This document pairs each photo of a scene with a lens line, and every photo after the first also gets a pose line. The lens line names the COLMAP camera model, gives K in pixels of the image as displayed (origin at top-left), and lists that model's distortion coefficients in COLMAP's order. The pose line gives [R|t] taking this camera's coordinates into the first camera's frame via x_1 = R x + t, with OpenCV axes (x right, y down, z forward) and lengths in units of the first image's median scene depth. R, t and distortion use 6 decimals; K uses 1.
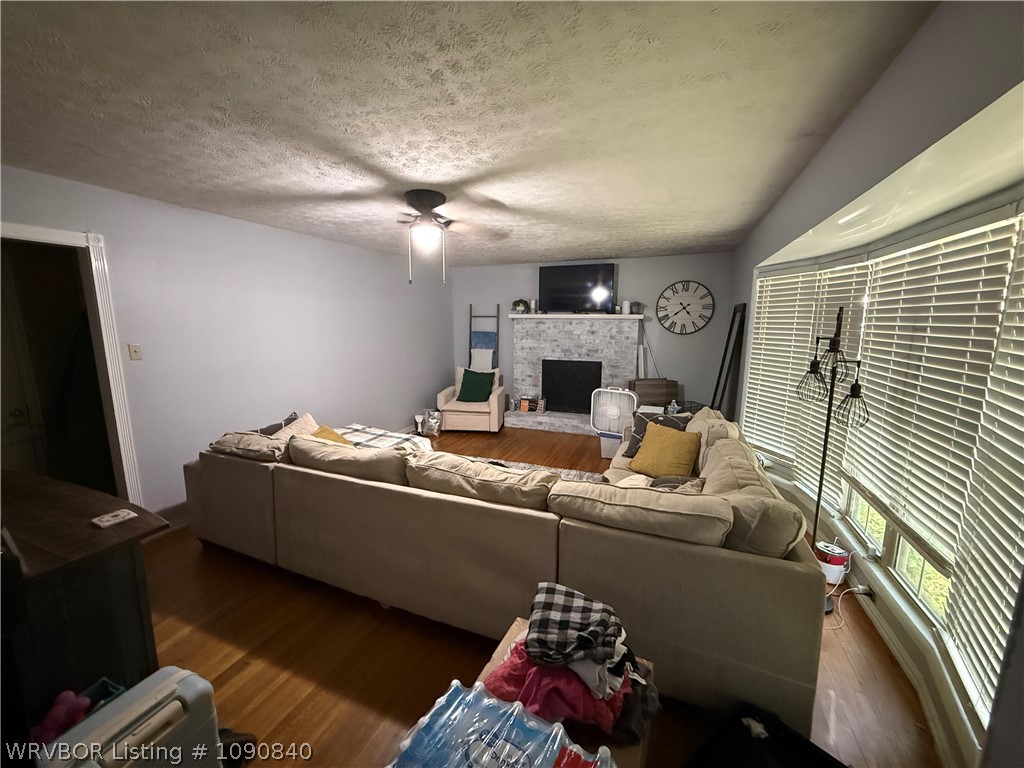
lens RADIAL K [[406.7, 0, 509.4], [0, 406.7, 385.2], [0, 0, 1]] dist [0.000144, -0.000096]
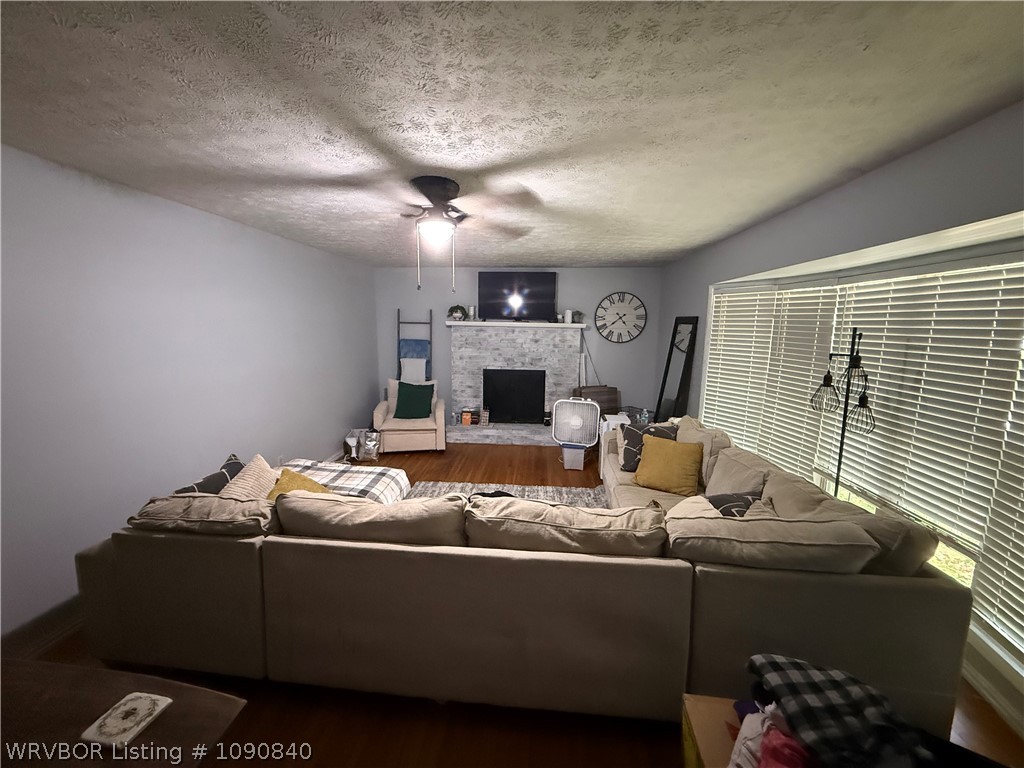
lens RADIAL K [[406.7, 0, 509.4], [0, 406.7, 385.2], [0, 0, 1]] dist [0.000144, -0.000096]
pose [[0.953747, -0.033957, 0.298687, -0.189515], [0.035796, 0.999359, -0.000686, -0.029576], [-0.298473, 0.011346, 0.954351, 0.097545]]
